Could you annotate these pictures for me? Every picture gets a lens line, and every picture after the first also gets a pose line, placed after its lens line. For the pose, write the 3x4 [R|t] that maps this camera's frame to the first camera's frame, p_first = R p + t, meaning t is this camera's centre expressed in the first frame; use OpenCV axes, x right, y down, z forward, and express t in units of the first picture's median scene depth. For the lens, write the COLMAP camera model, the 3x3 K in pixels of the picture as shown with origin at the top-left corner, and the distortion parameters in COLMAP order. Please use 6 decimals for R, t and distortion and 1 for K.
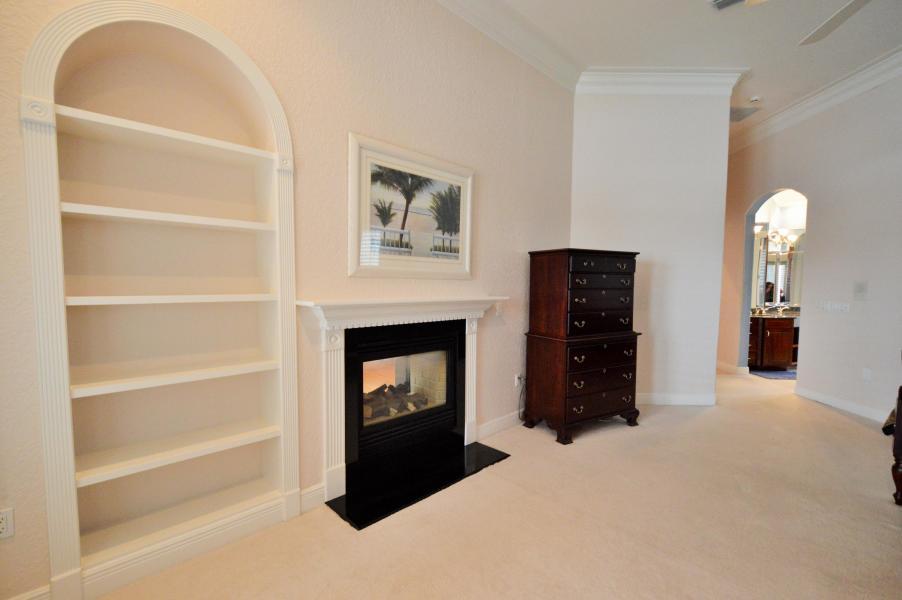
lens RADIAL K [[400.5, 0, 452.8], [0, 400.5, 305.7], [0, 0, 1]] dist [0.012416, -0.009397]
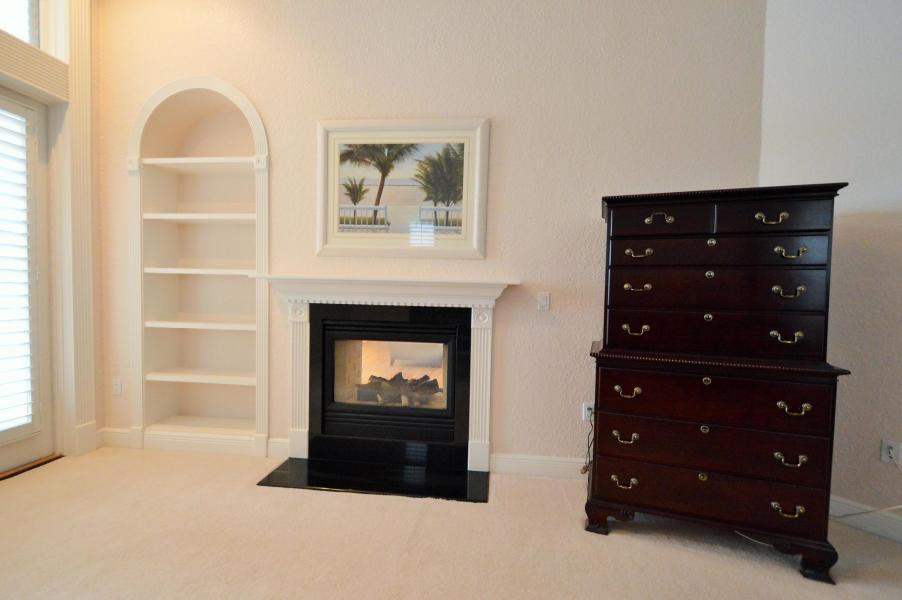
lens RADIAL K [[400.5, 0, 452.8], [0, 400.5, 305.7], [0, 0, 1]] dist [0.012416, -0.009397]
pose [[0.630507, 0.037826, -0.775262, 0.713267], [-0.063242, 0.997994, -0.002740, 0.036445], [0.773603, 0.050757, 0.631634, 0.541775]]
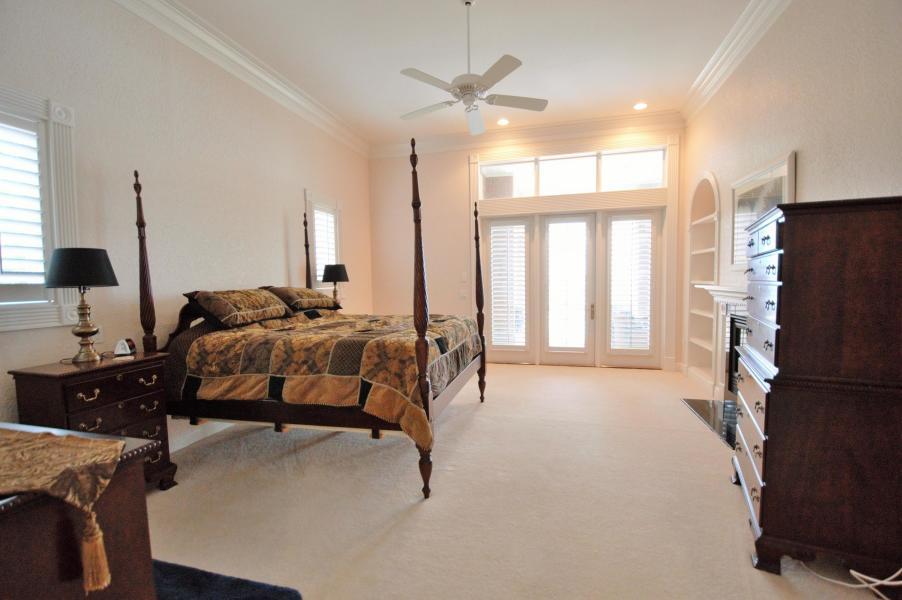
lens RADIAL K [[400.5, 0, 452.8], [0, 400.5, 305.7], [0, 0, 1]] dist [0.012416, -0.009397]
pose [[-0.858555, 0.039421, -0.511203, 1.362867], [-0.021076, 0.993484, 0.112008, -0.083104], [0.512288, 0.106939, -0.852130, 1.616103]]
